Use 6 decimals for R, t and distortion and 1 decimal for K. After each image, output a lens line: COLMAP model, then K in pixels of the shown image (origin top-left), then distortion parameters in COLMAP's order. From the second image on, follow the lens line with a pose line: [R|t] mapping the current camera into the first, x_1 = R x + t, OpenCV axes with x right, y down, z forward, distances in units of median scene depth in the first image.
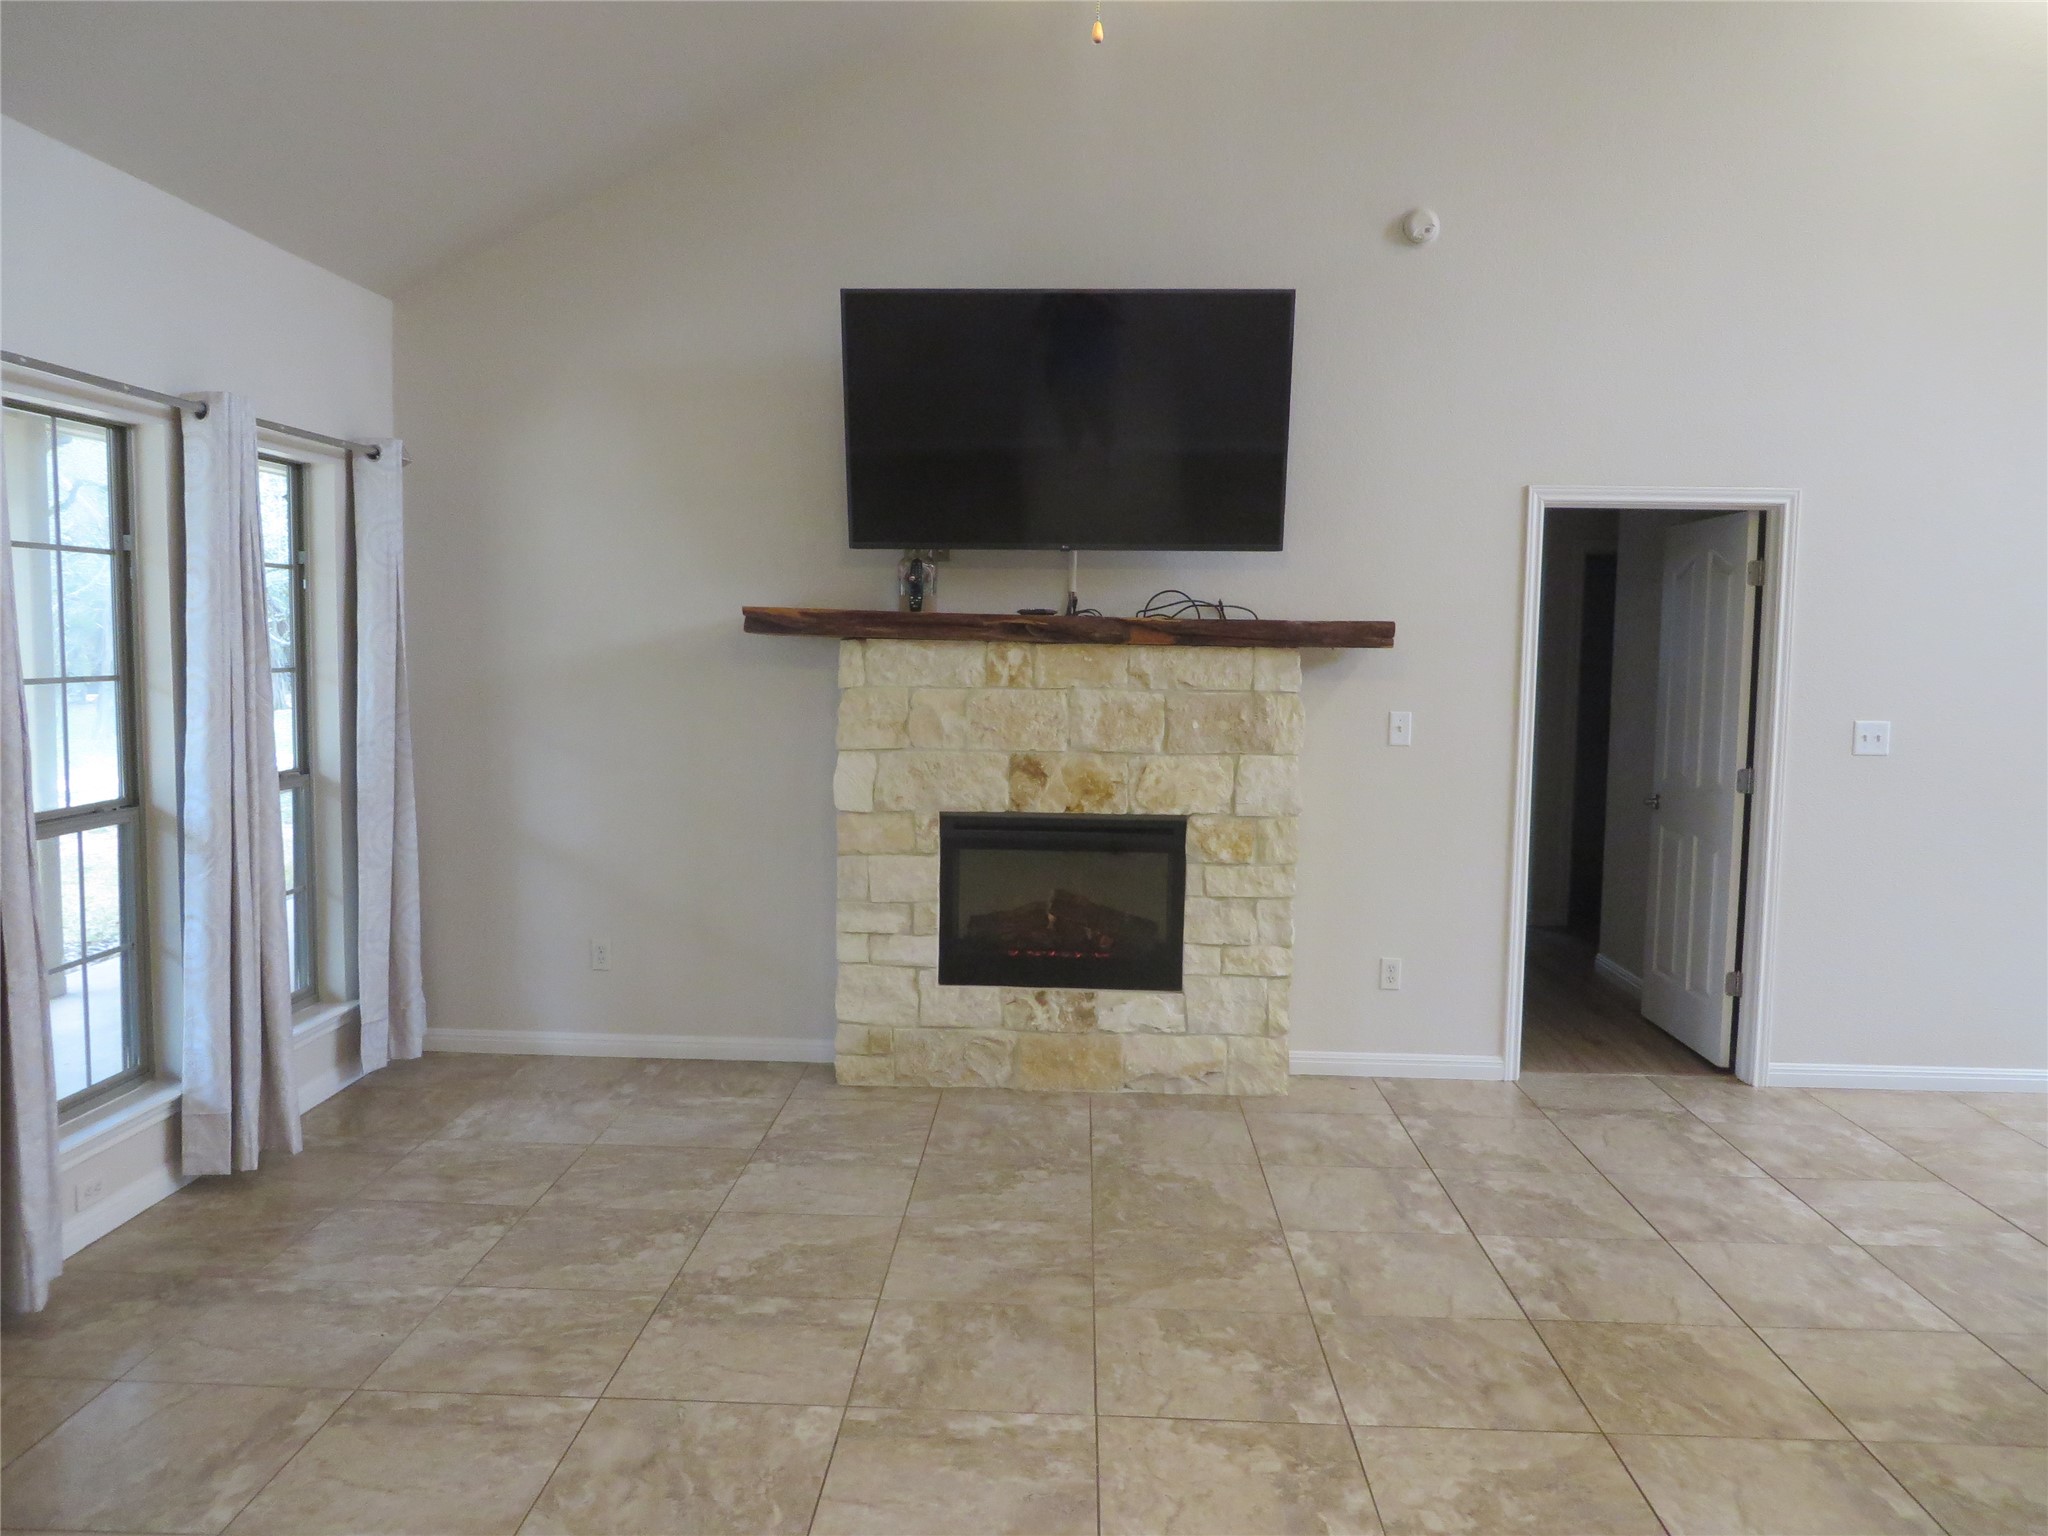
lens RADIAL K [[1493.3, 0, 1024.0], [0, 1493.3, 768.0], [0, 0, 1]] dist [-0.003858, -0.003982]
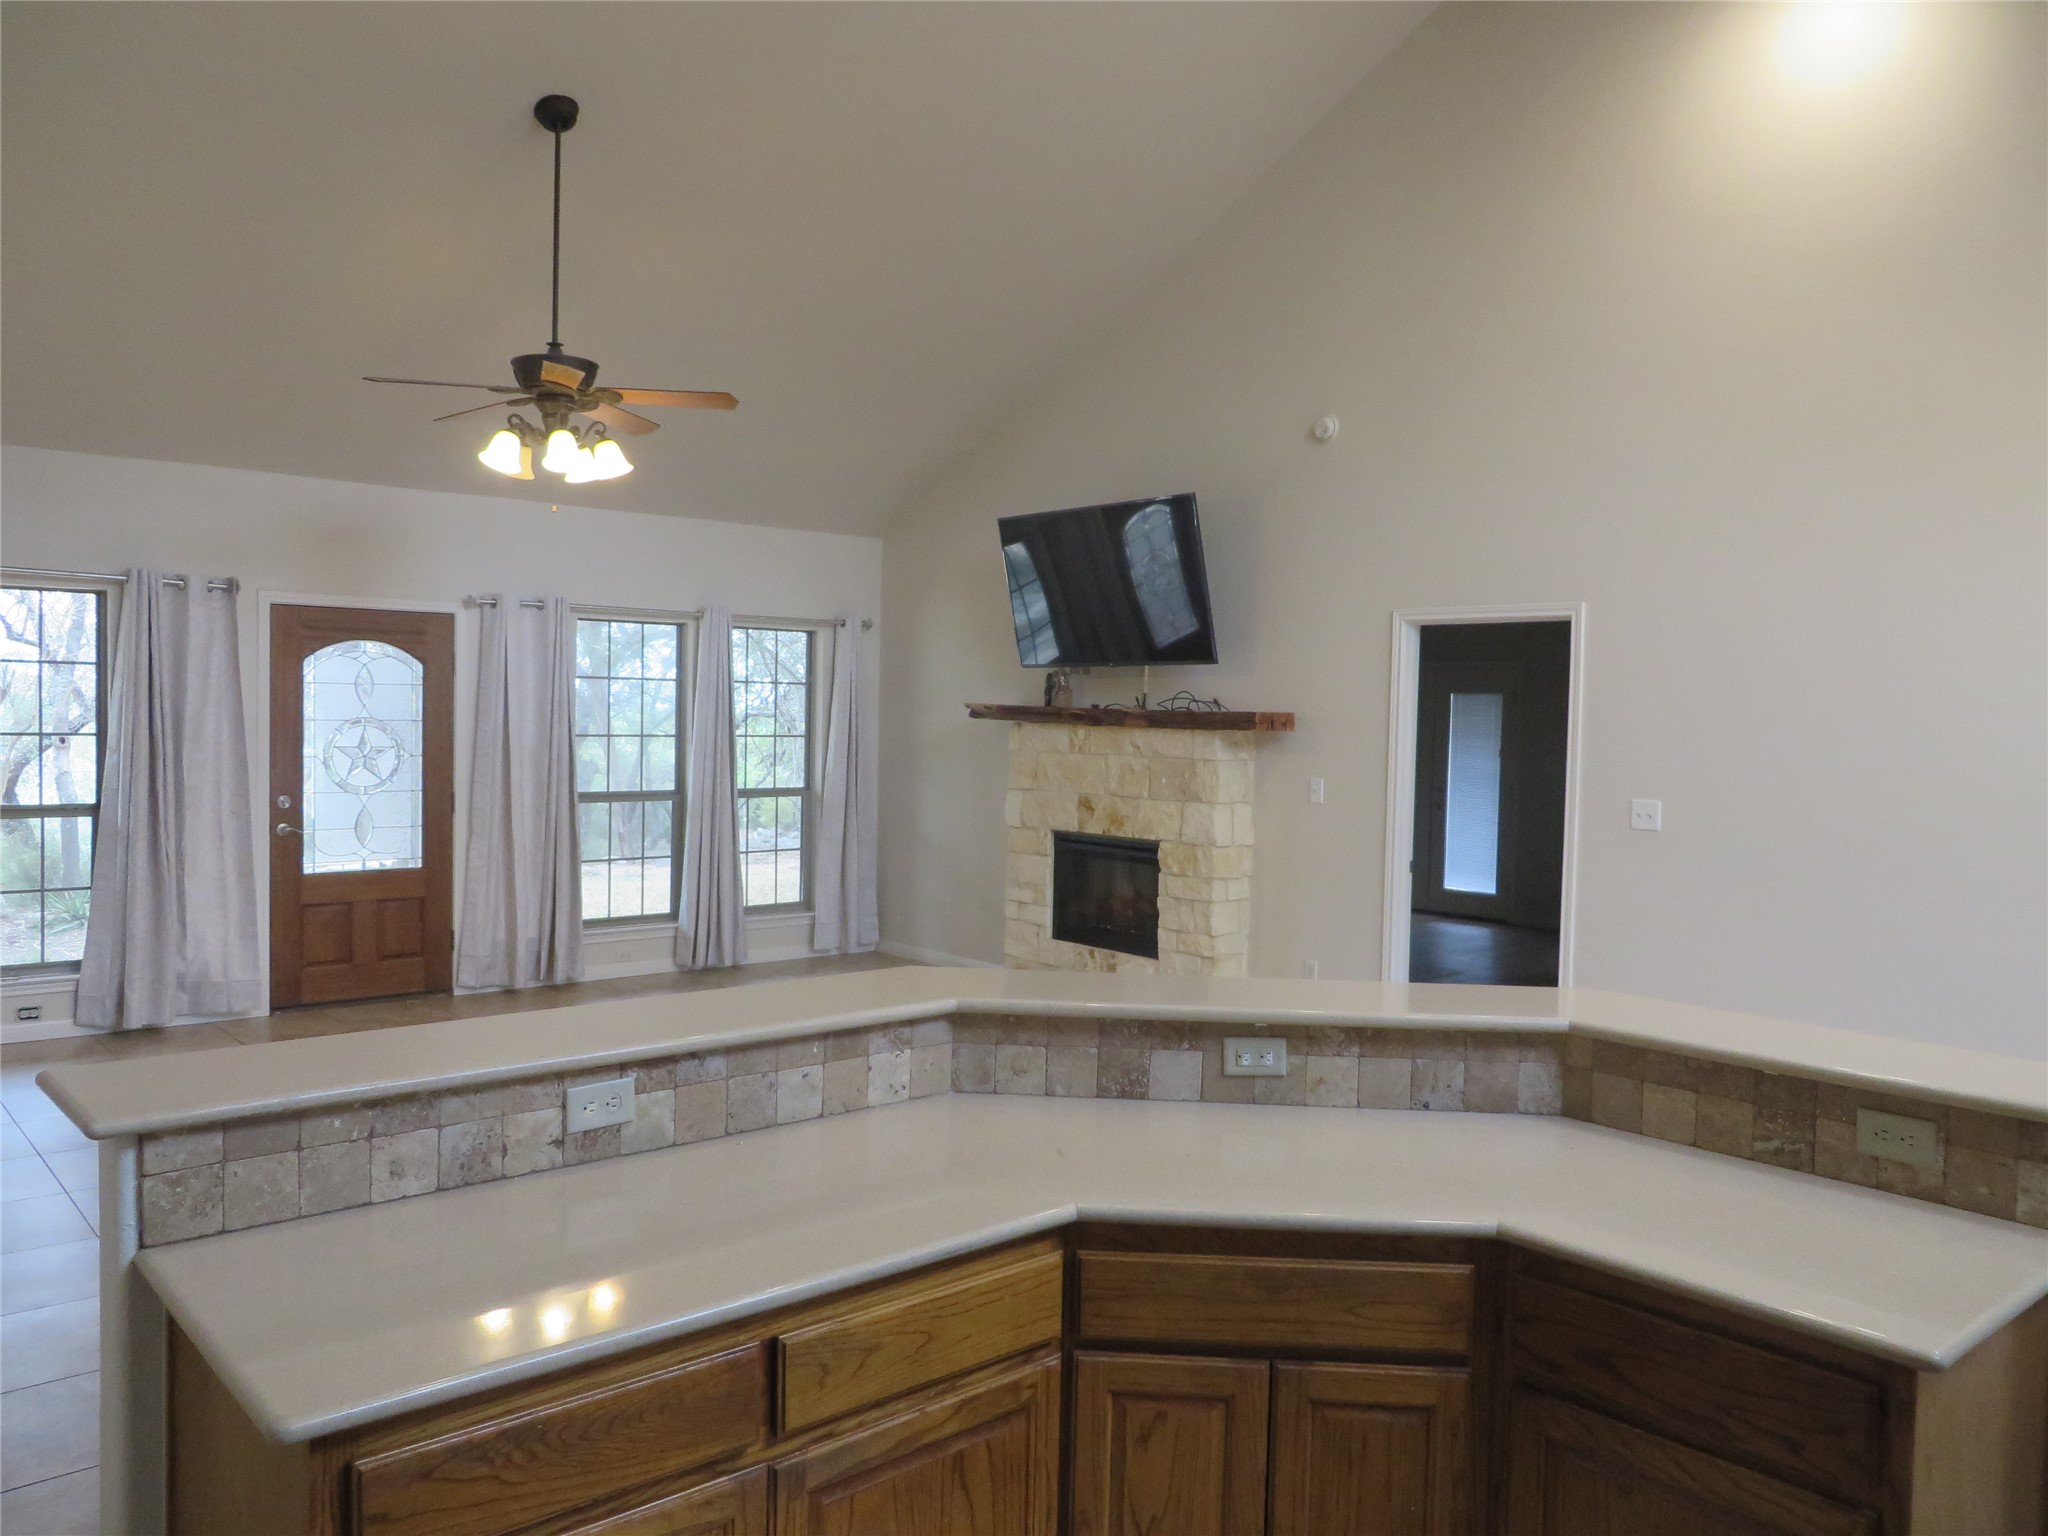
lens RADIAL K [[1502.0, 0, 1024.0], [0, 1502.0, 768.0], [0, 0, 1]] dist [0.007214, 0.008459]
pose [[0.690984, 0.028581, -0.722305, 1.101622], [-0.074317, 0.996732, -0.031655, 0.016685], [0.719040, 0.075553, 0.690850, -0.146800]]
